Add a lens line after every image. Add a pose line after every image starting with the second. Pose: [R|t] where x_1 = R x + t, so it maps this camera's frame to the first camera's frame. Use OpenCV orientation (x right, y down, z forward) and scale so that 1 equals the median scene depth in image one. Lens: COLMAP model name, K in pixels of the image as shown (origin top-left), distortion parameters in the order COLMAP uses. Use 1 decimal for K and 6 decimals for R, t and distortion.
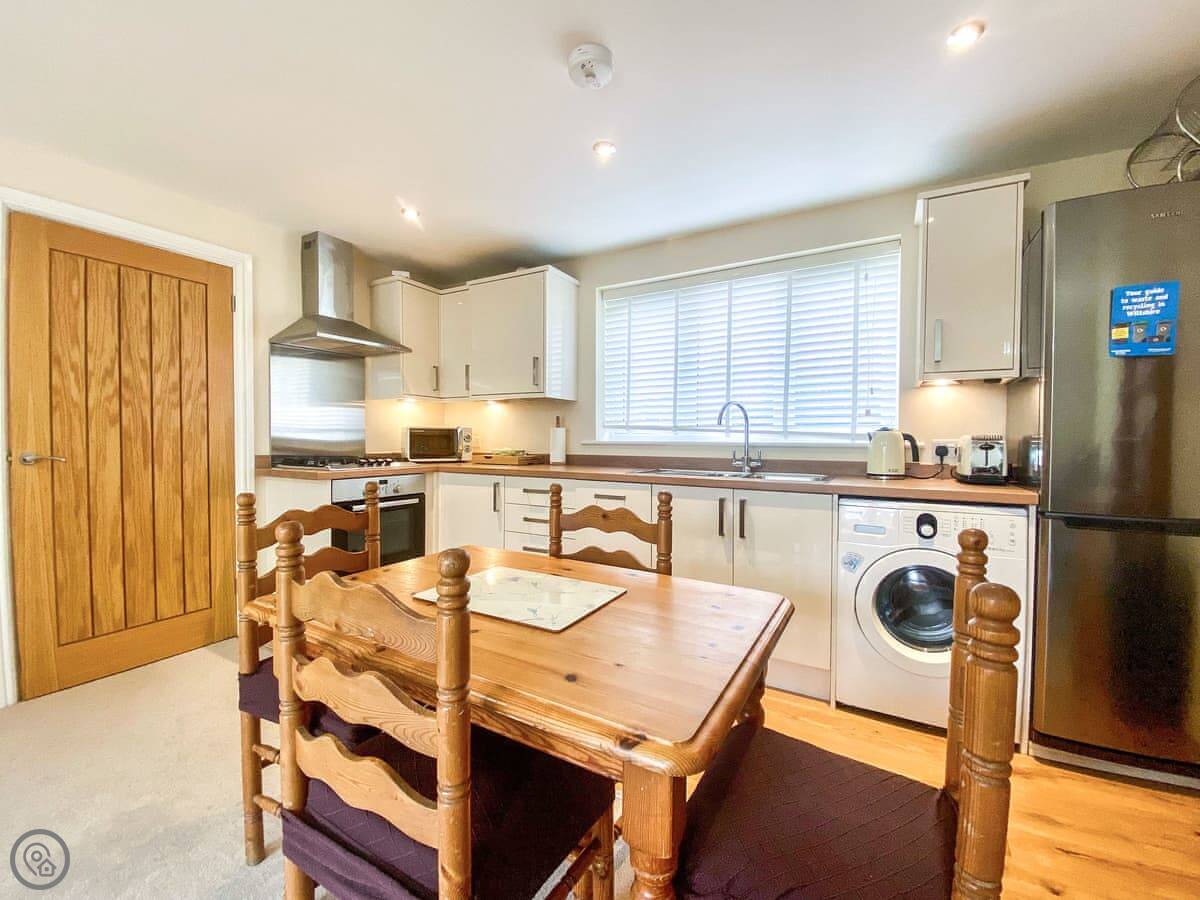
lens RADIAL K [[487.3, 0, 600.0], [0, 487.3, 450.0], [0, 0, 1]] dist [-0.000051, 0.000031]
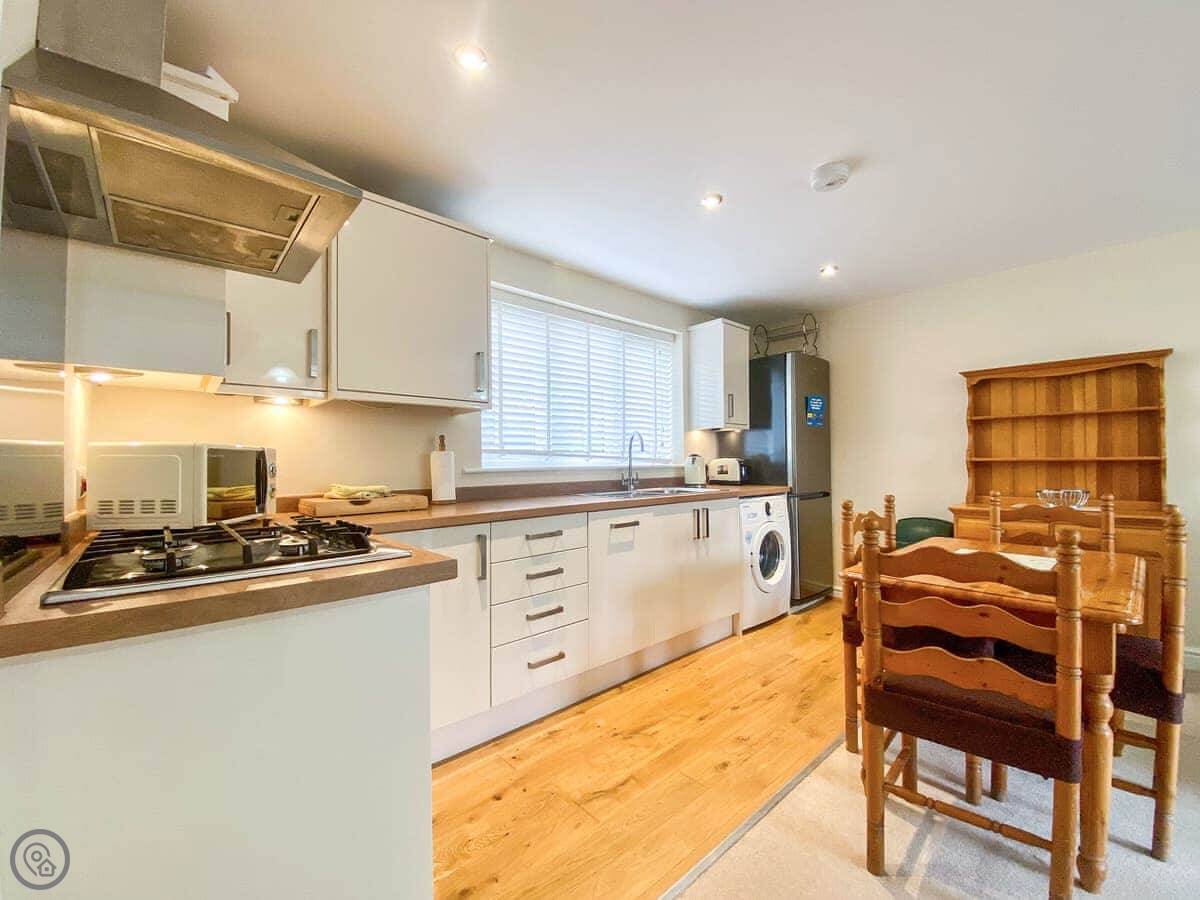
lens RADIAL K [[487.3, 0, 600.0], [0, 487.3, 450.0], [0, 0, 1]] dist [-0.000051, 0.000031]
pose [[0.298442, 0.015203, 0.954307, -0.860845], [0.037390, 0.998919, -0.027607, -0.023294], [-0.953695, 0.043920, 0.297551, 0.720206]]
